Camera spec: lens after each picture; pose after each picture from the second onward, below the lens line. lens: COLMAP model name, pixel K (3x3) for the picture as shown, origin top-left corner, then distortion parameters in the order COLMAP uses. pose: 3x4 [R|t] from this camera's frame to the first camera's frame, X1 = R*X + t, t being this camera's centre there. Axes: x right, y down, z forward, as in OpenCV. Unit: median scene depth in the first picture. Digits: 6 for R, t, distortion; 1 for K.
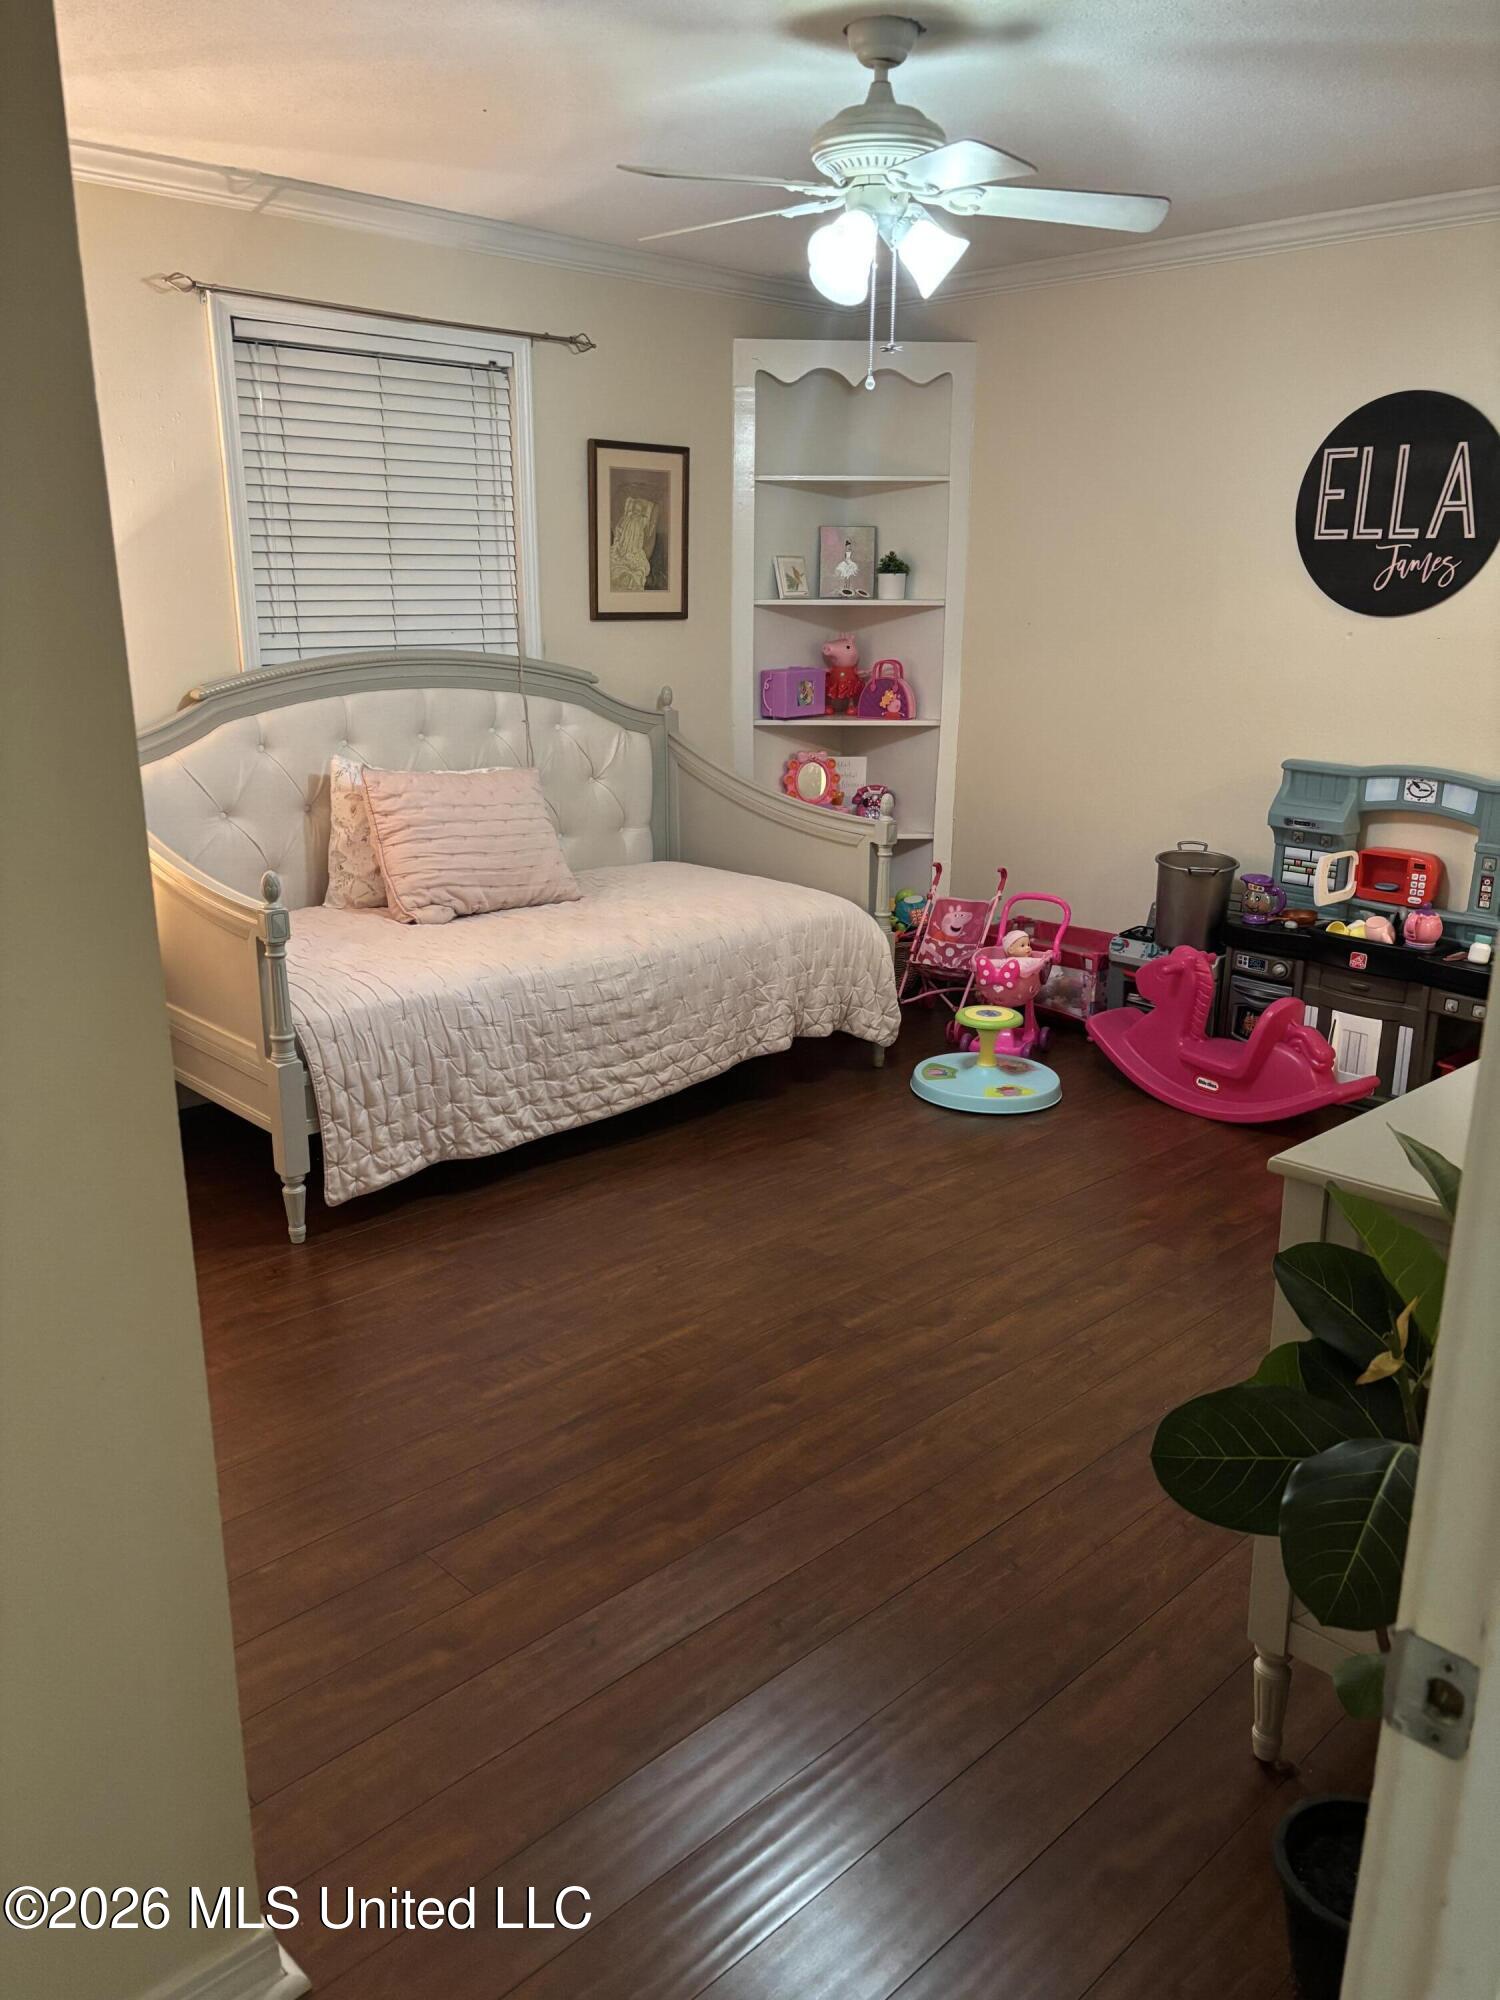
lens RADIAL K [[1515.7, 0, 742.9], [0, 1515.7, 1000.3], [0, 0, 1]] dist [0.016438, 0.010959]
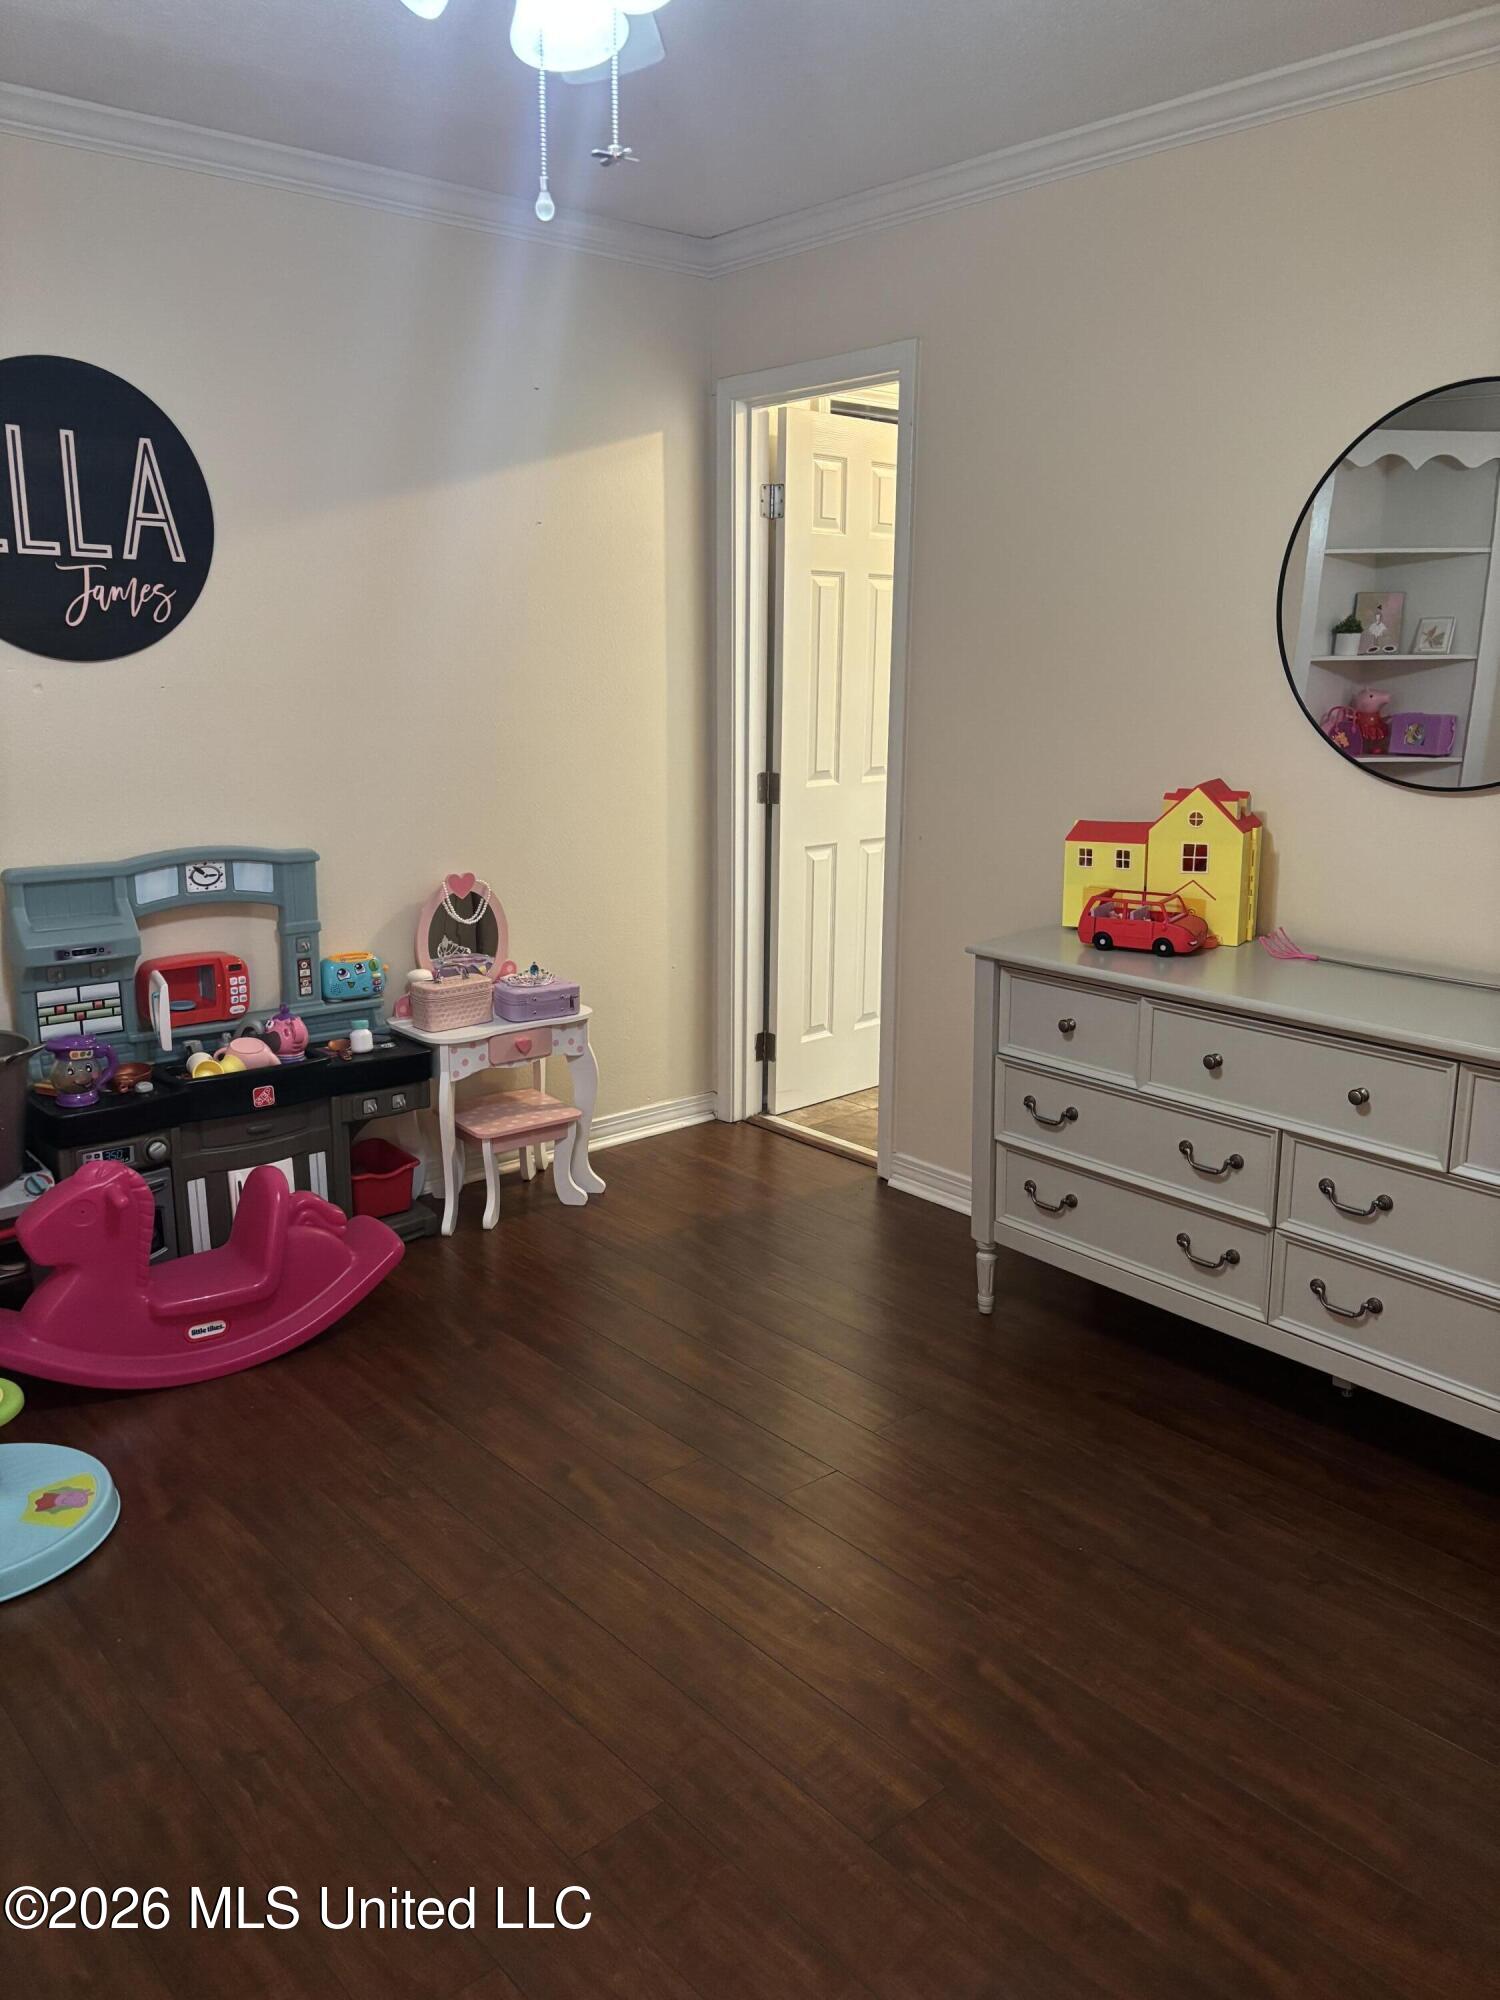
lens RADIAL K [[1515.7, 0, 745.7], [0, 1515.7, 1001.2], [0, 0, 1]] dist [0.016438, 0.010959]
pose [[0.043437, -0.236959, 0.970548, -0.330208], [0.265845, 0.939182, 0.217403, -0.175822], [-0.963037, 0.248572, 0.103789, 0.668021]]
